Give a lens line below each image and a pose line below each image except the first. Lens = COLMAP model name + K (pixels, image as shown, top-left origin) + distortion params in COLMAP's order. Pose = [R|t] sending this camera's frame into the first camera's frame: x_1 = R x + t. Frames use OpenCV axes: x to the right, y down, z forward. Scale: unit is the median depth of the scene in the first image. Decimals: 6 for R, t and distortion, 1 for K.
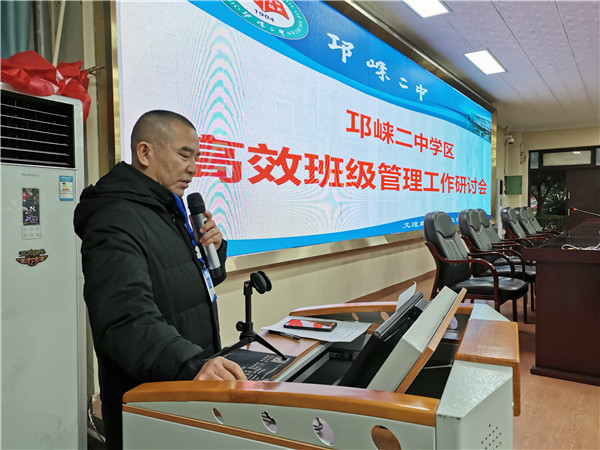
lens RADIAL K [[462.2, 0, 301.1], [0, 462.2, 221.2], [0, 0, 1]] dist [0.044475, -0.030688]
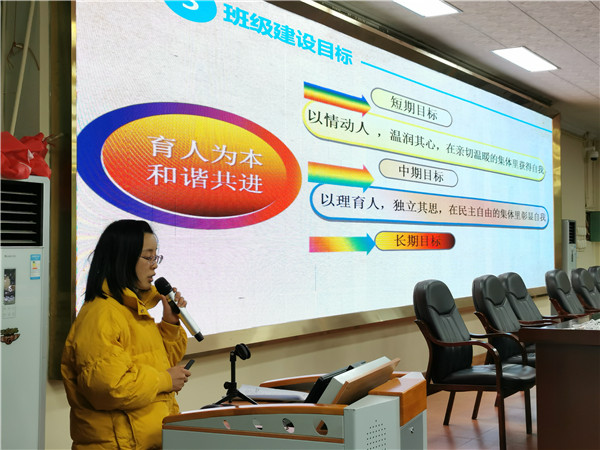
lens RADIAL K [[887.2, 0, 274.7], [0, 887.2, 202.3], [0, 0, 1]] dist [0.057642, 0.000000]
pose [[0.999646, 0.005259, 0.026082, -0.021097], [-0.003068, 0.996517, -0.083335, -0.028537], [-0.026429, 0.083226, 0.996180, -0.531306]]
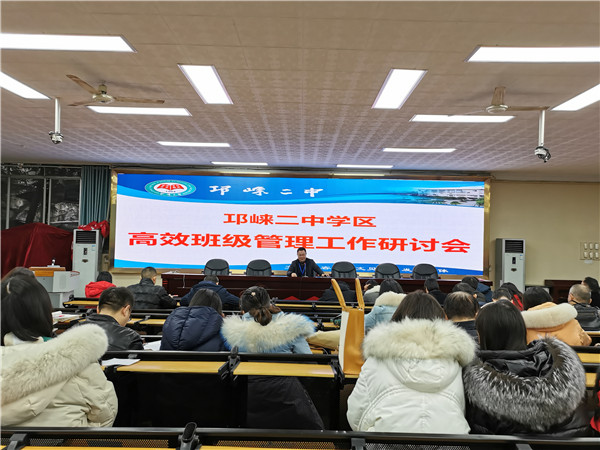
lens RADIAL K [[462.2, 0, 303.2], [0, 462.2, 216.6], [0, 0, 1]] dist [0.044475, -0.030688]
pose [[0.571179, -0.004243, -0.820814, 2.799433], [-0.057405, 0.997332, -0.045102, -0.176175], [0.818816, 0.072880, 0.569411, -0.022596]]
